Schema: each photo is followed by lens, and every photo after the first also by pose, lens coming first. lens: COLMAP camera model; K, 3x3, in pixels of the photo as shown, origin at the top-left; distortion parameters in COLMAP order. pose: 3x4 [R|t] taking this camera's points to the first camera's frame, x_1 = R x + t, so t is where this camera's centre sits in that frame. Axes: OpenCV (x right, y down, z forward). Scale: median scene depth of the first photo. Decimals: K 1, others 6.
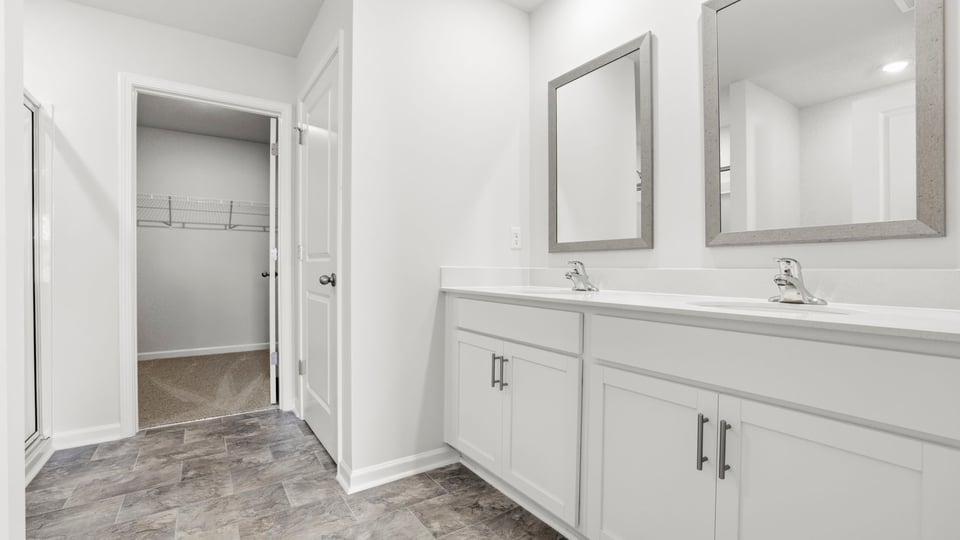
lens RADIAL K [[432.7, 0, 470.9], [0, 432.7, 263.9], [0, 0, 1]] dist [-0.004132, 0.000229]
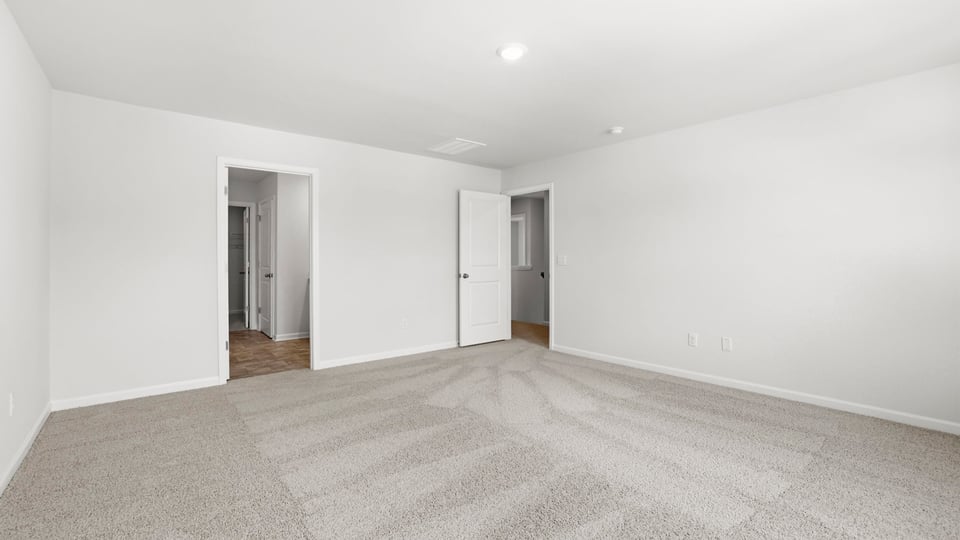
lens RADIAL K [[432.7, 0, 470.9], [0, 432.7, 263.9], [0, 0, 1]] dist [-0.004132, 0.000229]
pose [[0.996064, 0.004776, 0.088507, 0.555477], [-0.005279, 0.999971, 0.005457, -0.044159], [-0.088478, -0.005902, 0.996061, -1.473054]]
